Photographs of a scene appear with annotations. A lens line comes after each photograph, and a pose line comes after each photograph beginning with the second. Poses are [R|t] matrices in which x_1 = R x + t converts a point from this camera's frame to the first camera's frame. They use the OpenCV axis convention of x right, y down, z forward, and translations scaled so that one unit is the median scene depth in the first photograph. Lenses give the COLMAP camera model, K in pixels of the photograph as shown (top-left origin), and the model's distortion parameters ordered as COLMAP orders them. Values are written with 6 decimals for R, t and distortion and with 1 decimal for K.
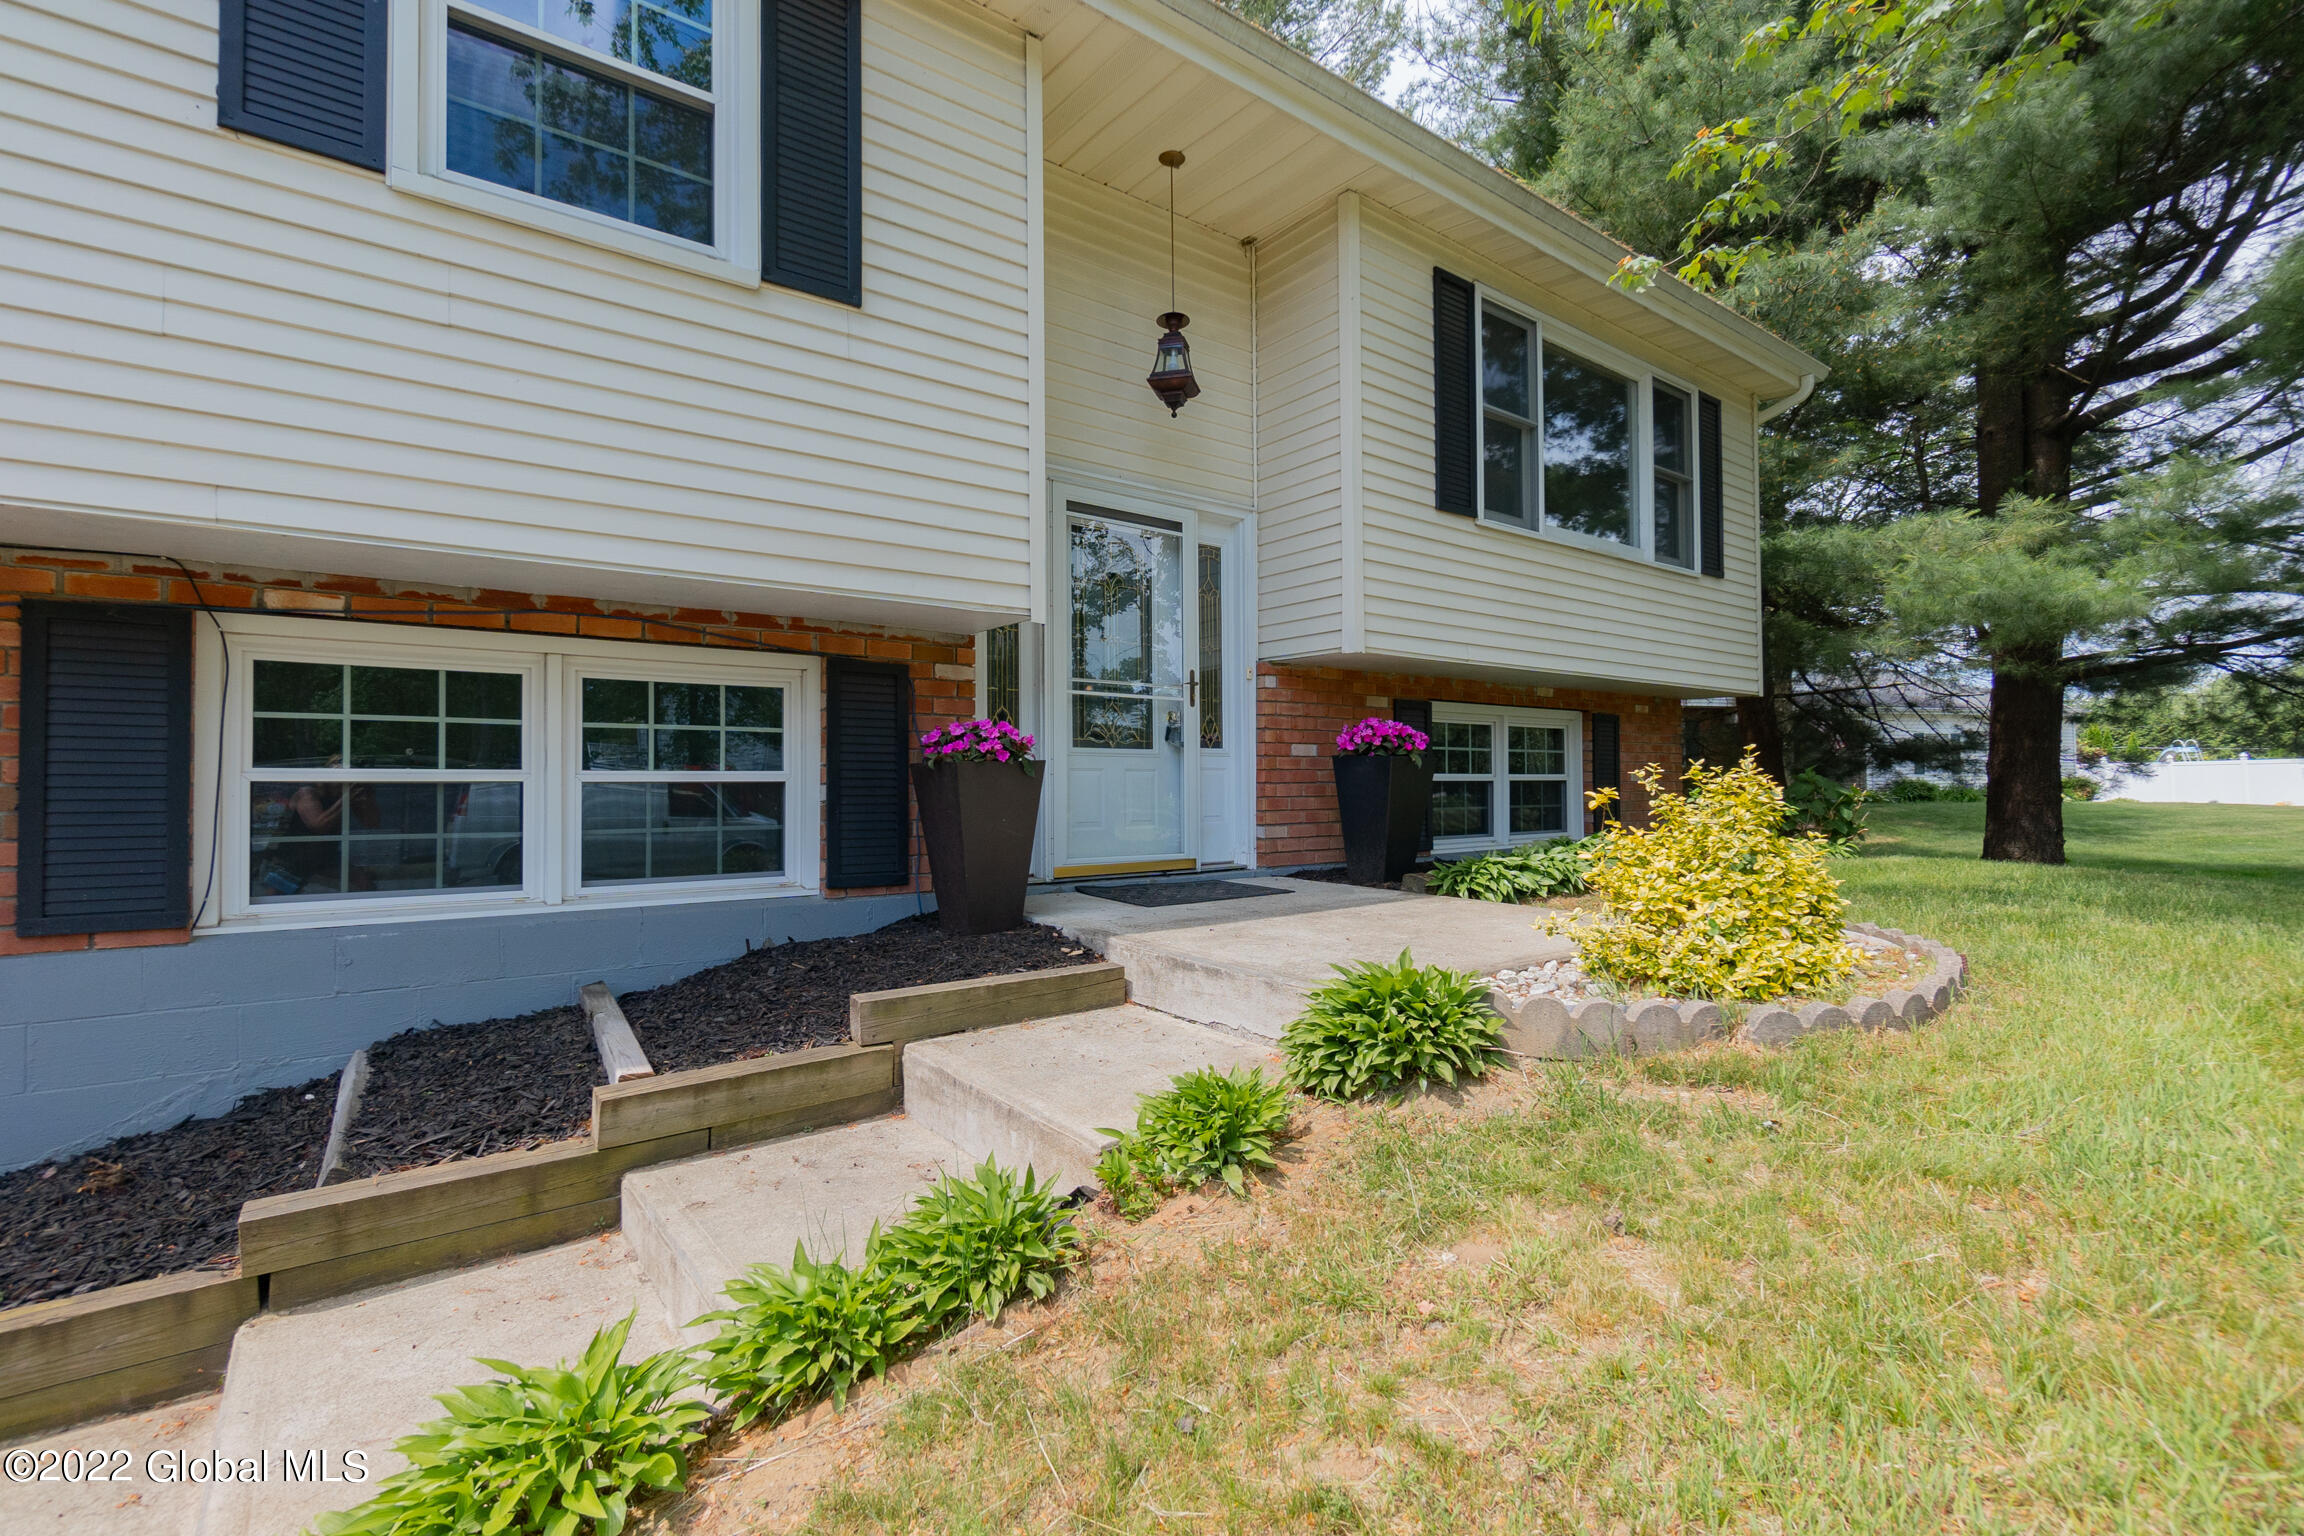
lens RADIAL K [[1063.7, 0, 1220.7], [0, 1063.7, 766.3], [0, 0, 1]] dist [0.000079, -0.000055]
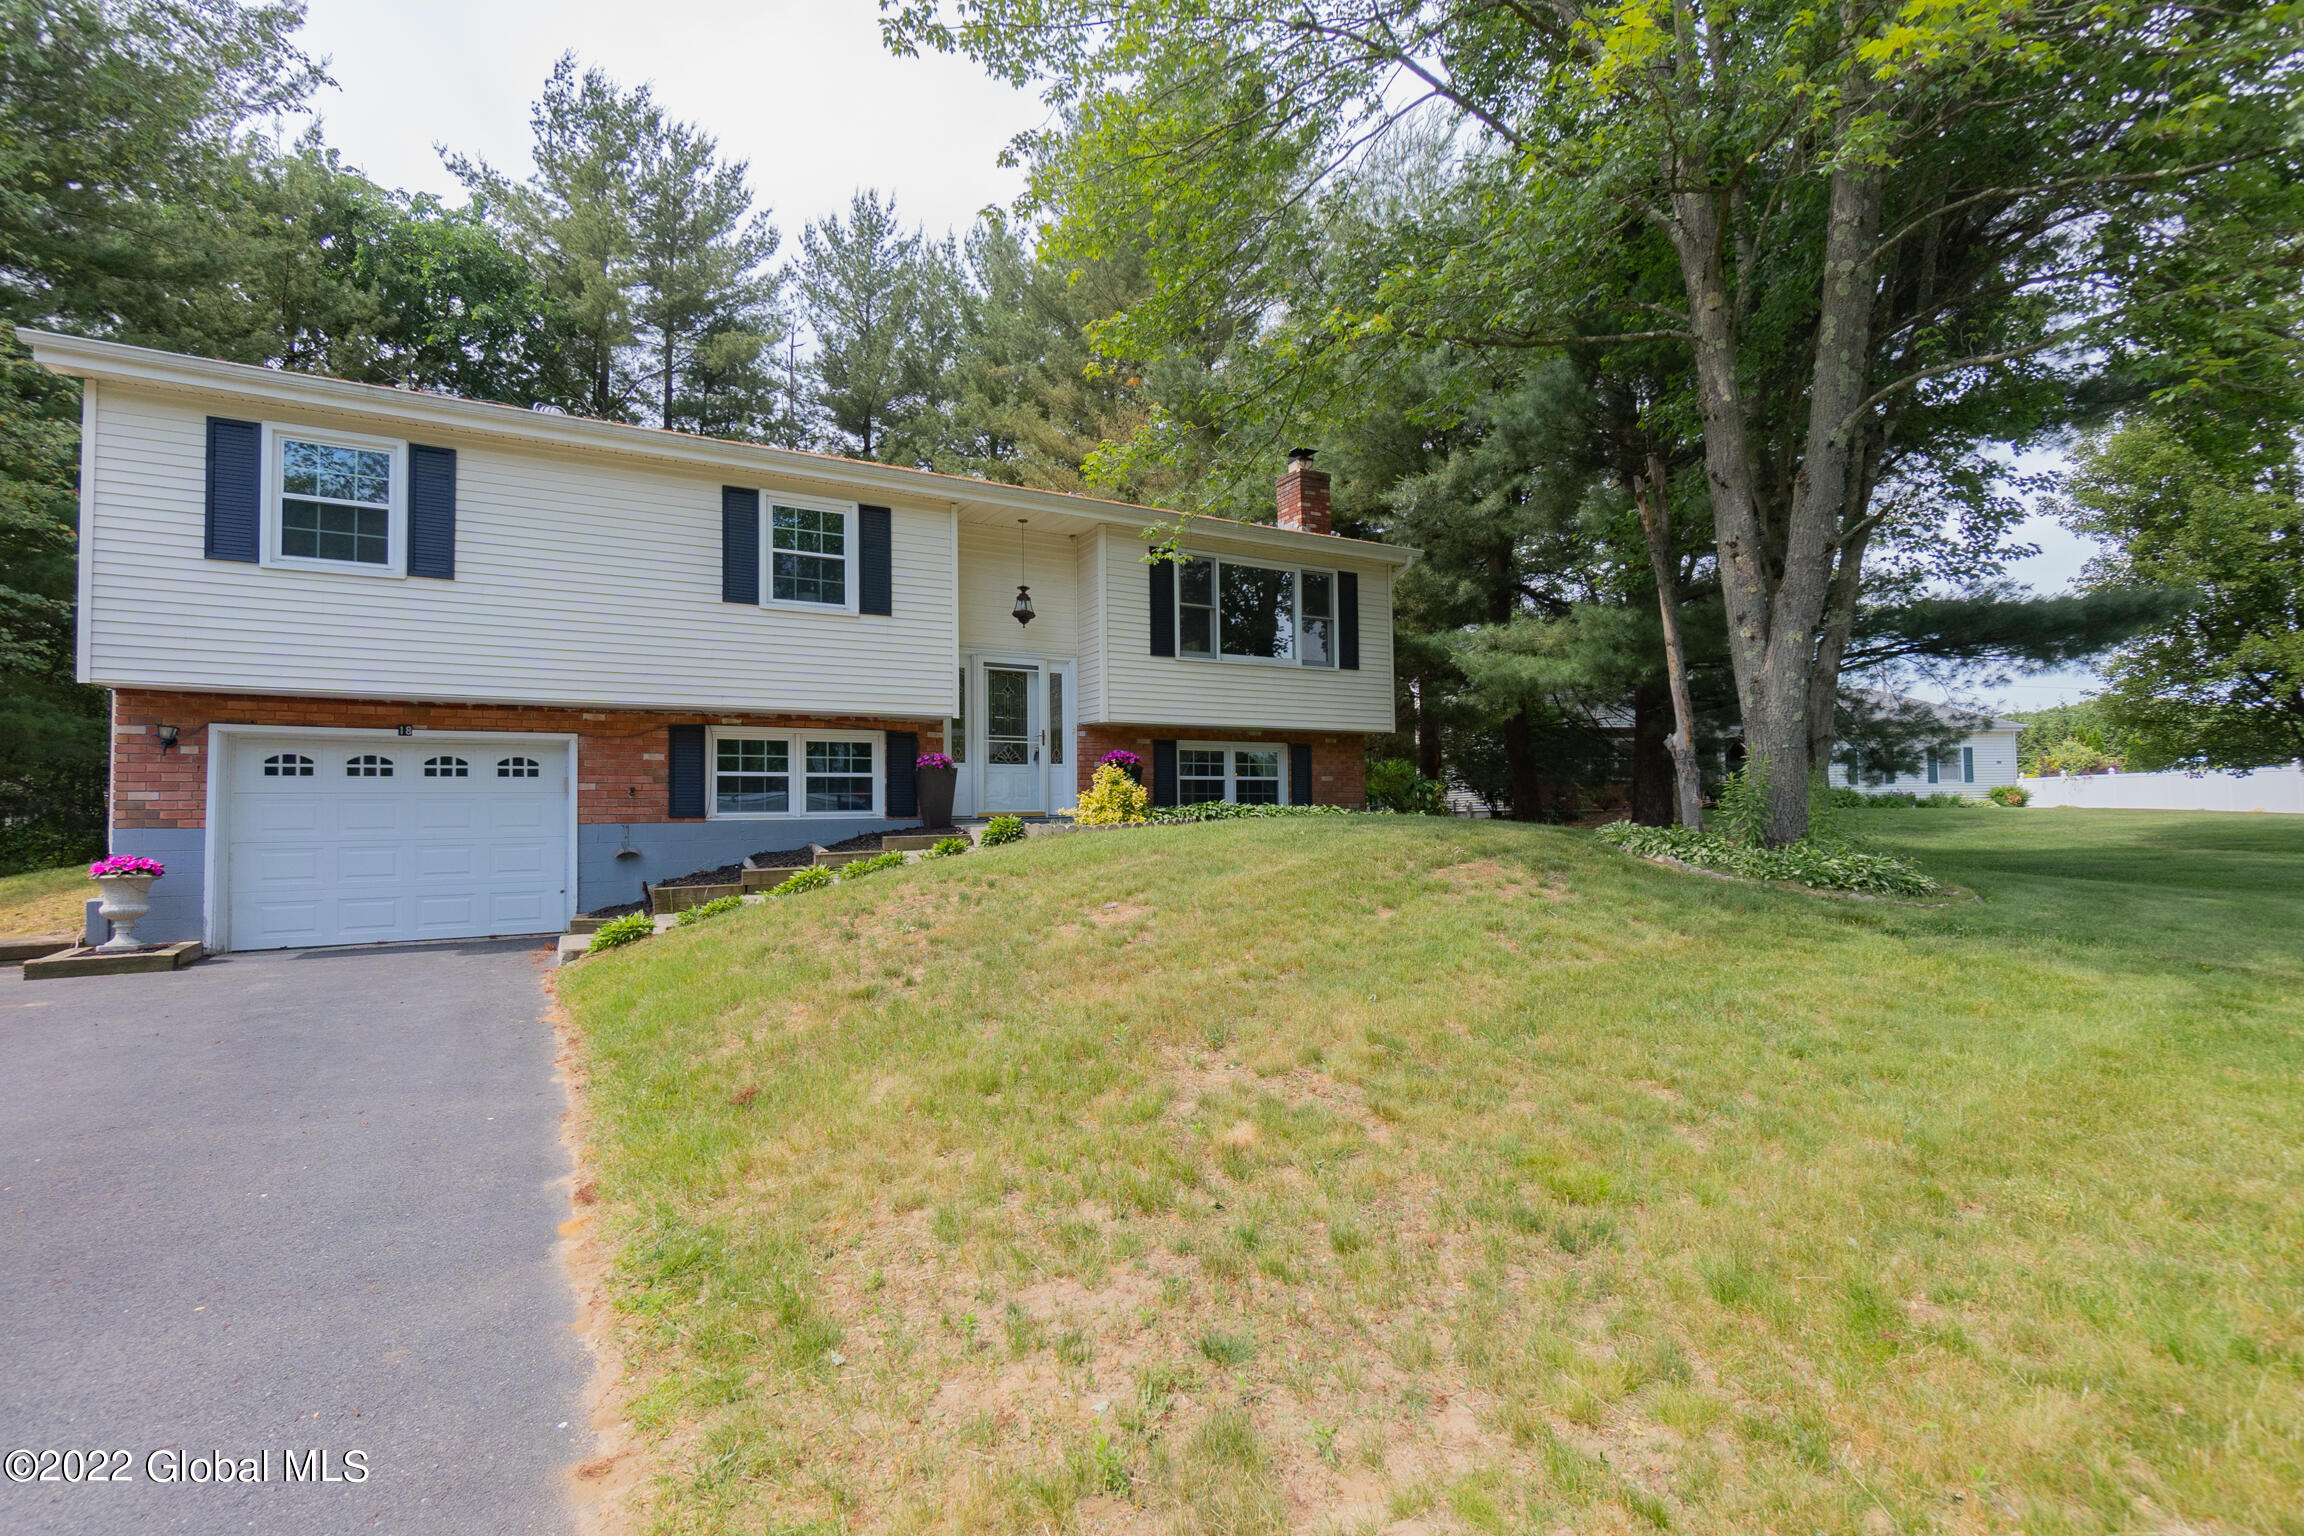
lens RADIAL K [[1024.2, 0, 1150.9], [0, 1024.2, 783.5], [0, 0, 1]] dist [-0.002231, -0.000162]
pose [[0.984666, -0.016072, -0.173711, 0.746840], [0.013270, 0.999763, -0.017283, 0.085240], [0.173947, 0.014713, 0.984645, -1.457367]]
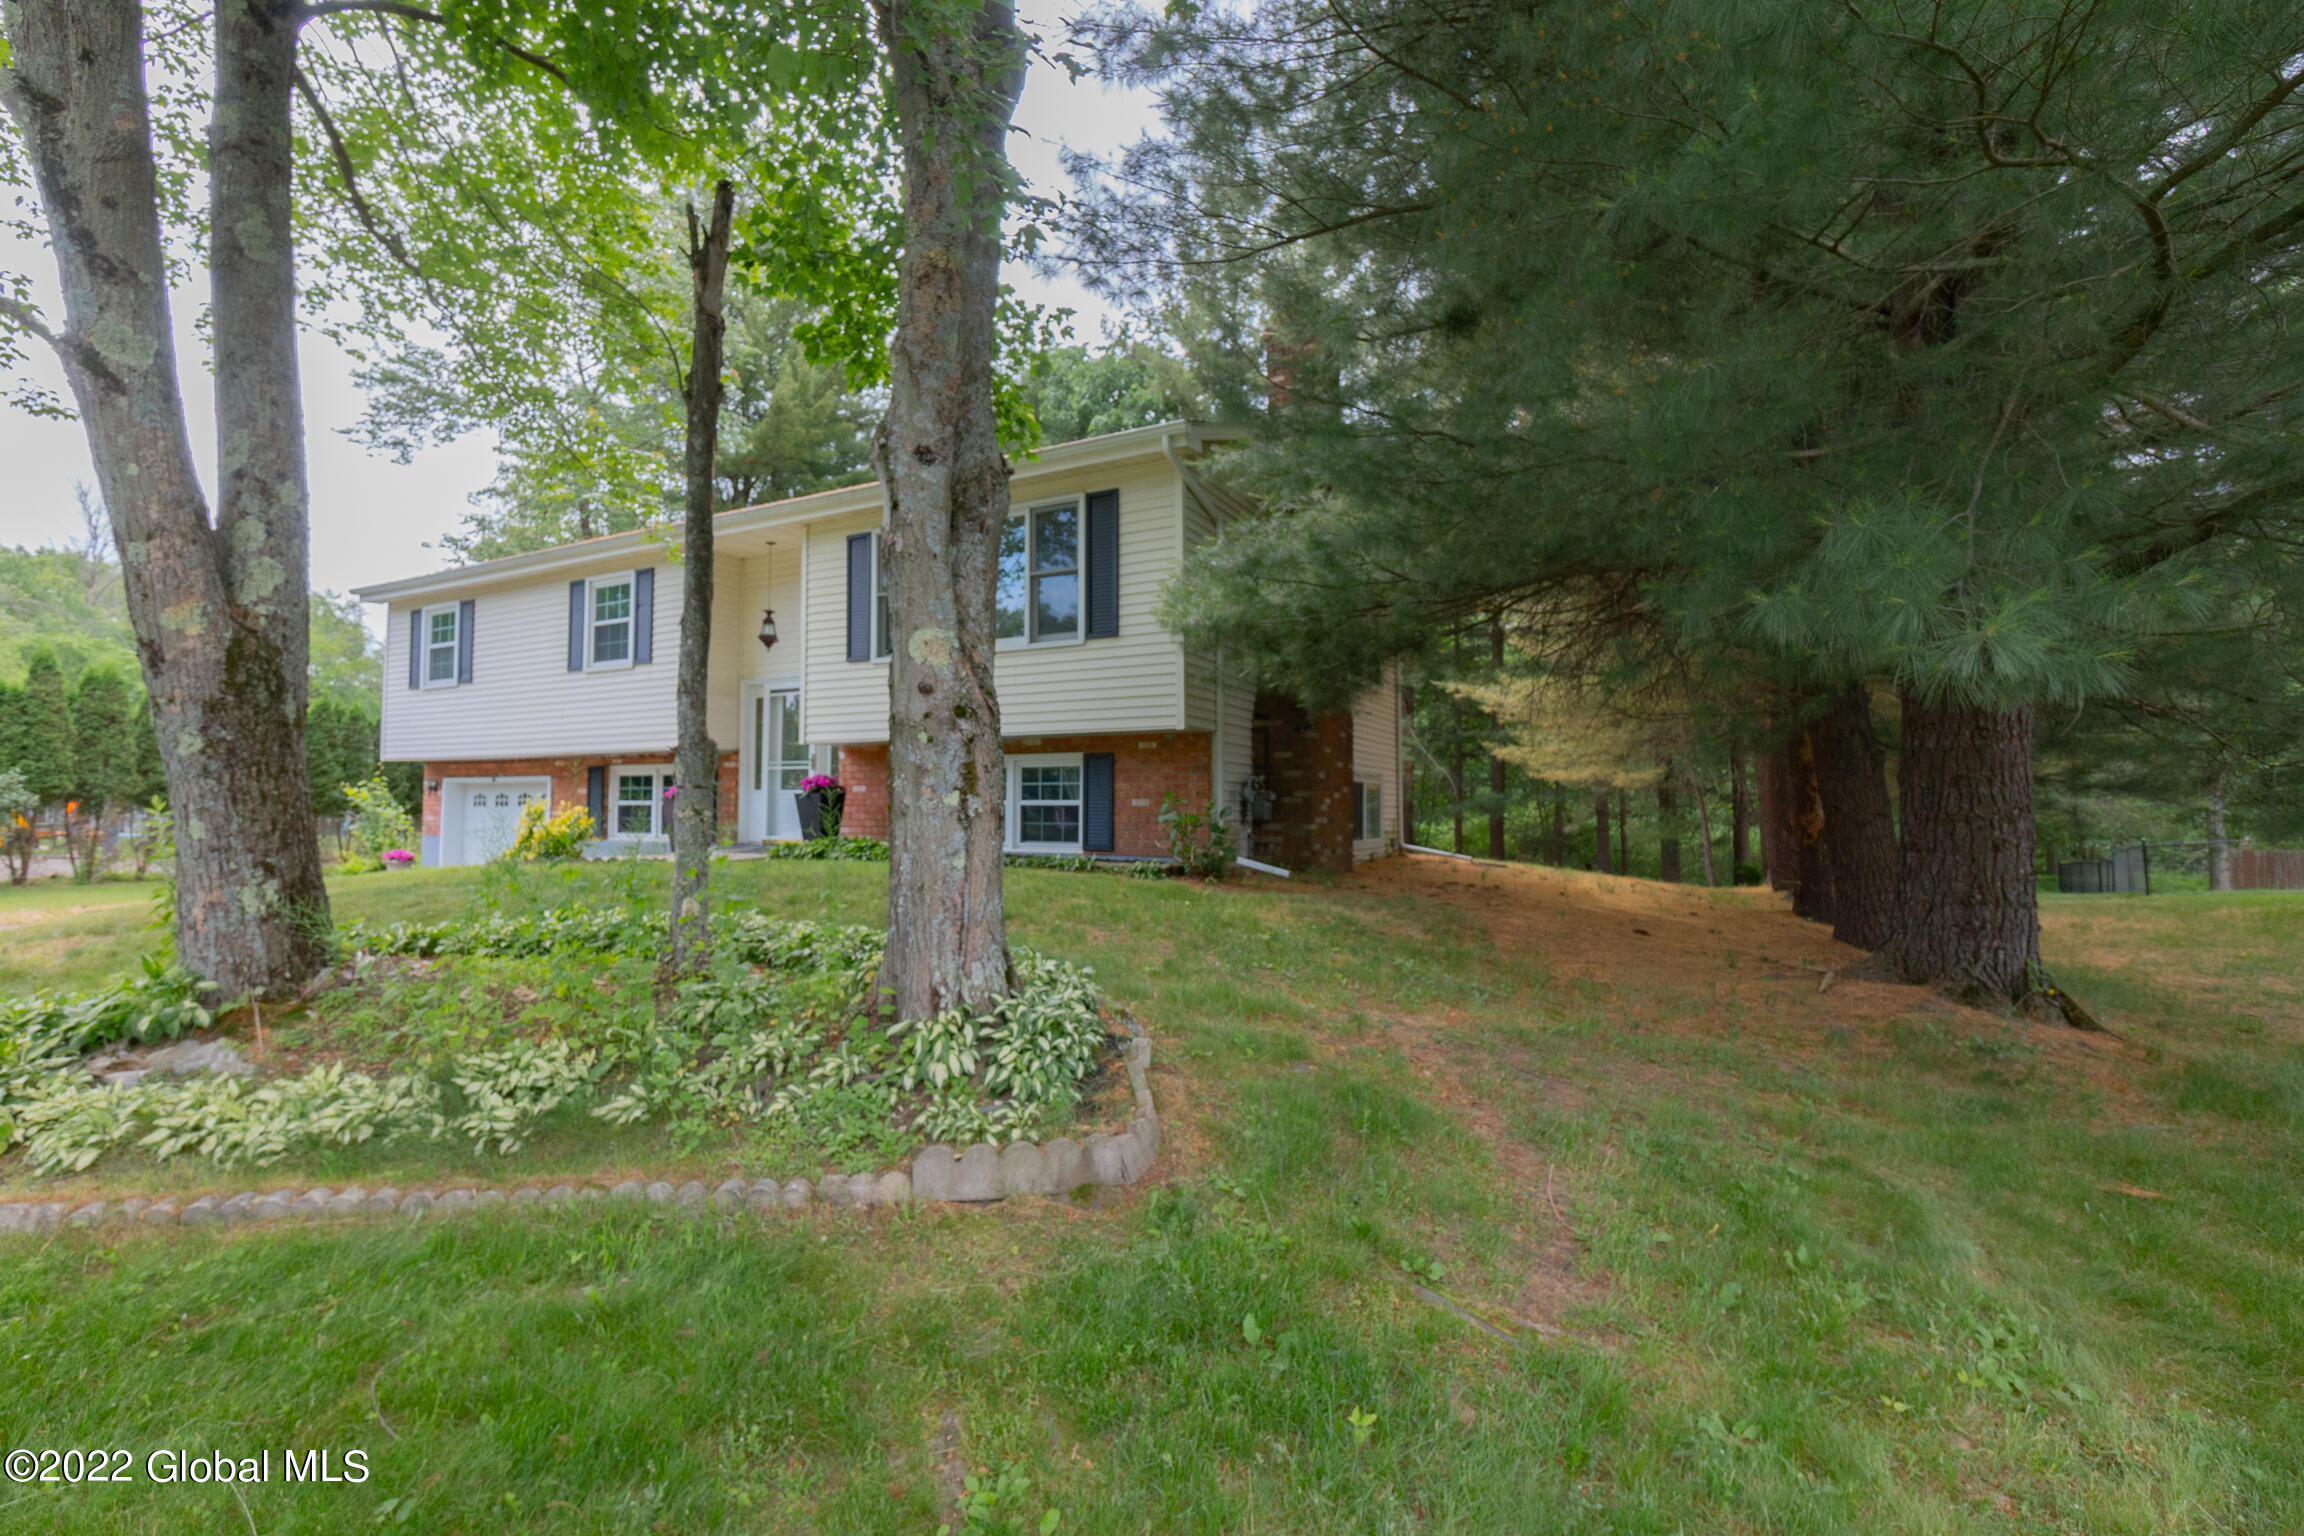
lens RADIAL K [[1015.5, 0, 1117.3], [0, 1015.5, 768.1], [0, 0, 1]] dist [0.000891, 0.000033]
pose [[0.361504, -0.038210, -0.931587, 2.730011], [0.006211, 0.999236, -0.038575, 0.029606], [0.932350, 0.008159, 0.361465, 1.048319]]
